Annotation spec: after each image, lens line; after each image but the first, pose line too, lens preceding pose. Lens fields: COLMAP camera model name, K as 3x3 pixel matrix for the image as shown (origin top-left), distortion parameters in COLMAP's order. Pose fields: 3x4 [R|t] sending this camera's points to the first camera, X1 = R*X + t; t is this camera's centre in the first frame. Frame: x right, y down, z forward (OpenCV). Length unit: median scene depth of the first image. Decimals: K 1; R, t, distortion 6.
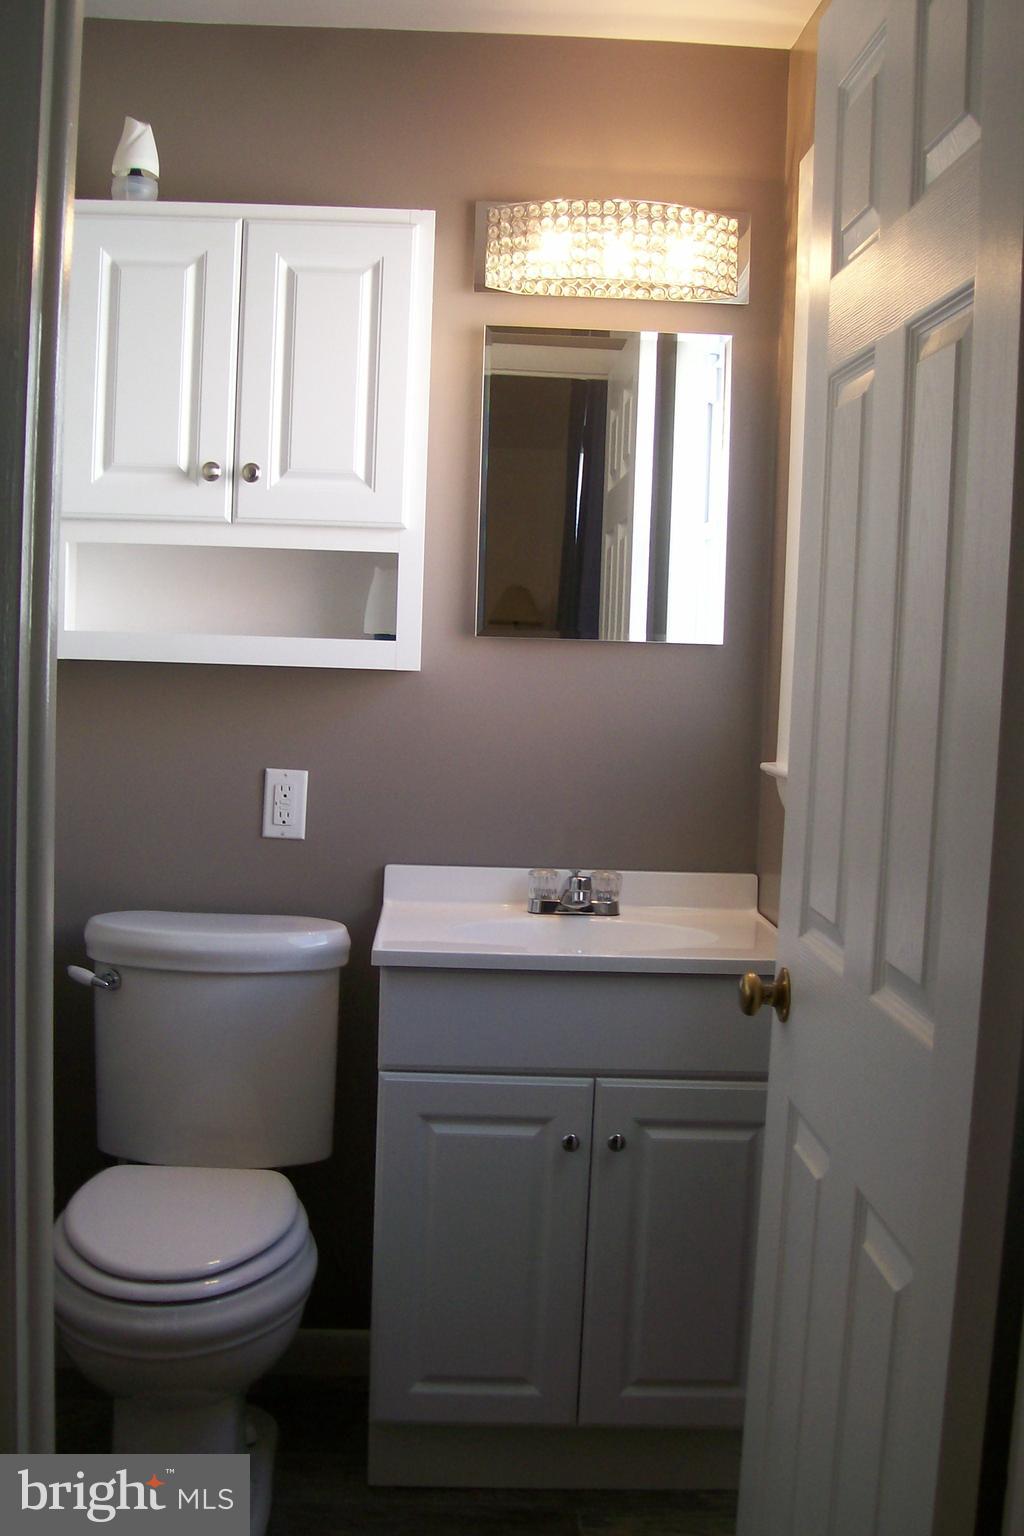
lens RADIAL K [[1678.6, 0, 502.4], [0, 1678.6, 764.4], [0, 0, 1]] dist [-0.158447, 0.007884]
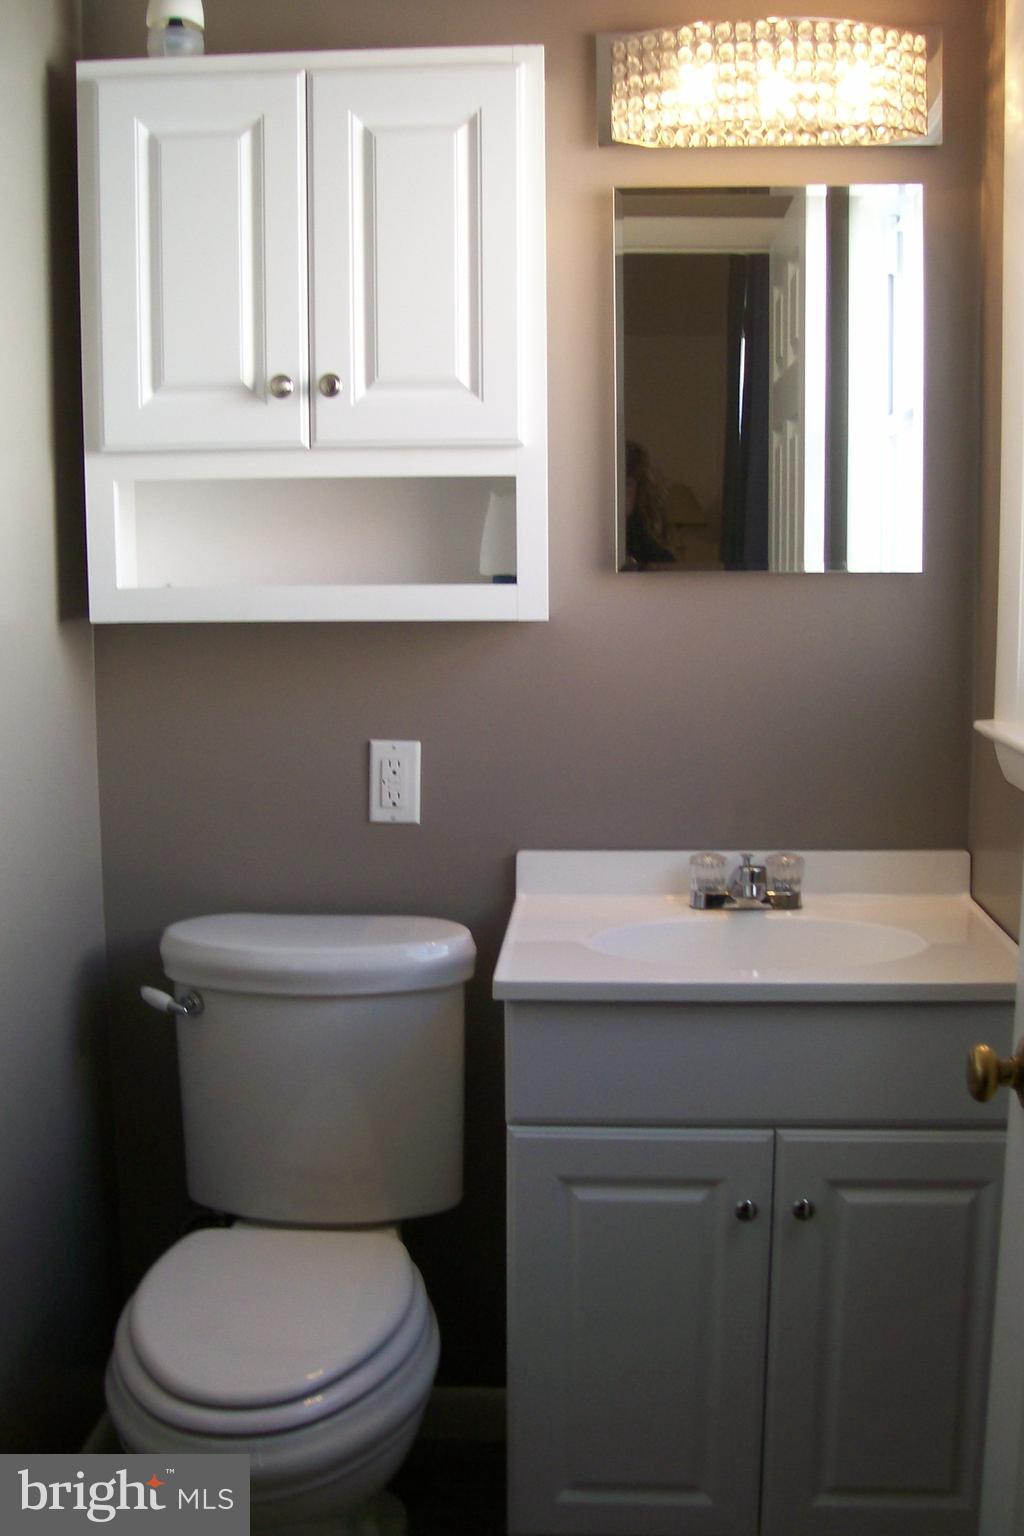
lens RADIAL K [[1660.0, 0, 512.0], [0, 1660.0, 768.0], [0, 0, 1]] dist [-0.172001, 0.110879]
pose [[0.994438, -0.028180, -0.101481, 0.012894], [0.034990, 0.997209, 0.065959, -0.037289], [0.099339, -0.069143, 0.992648, 0.192645]]
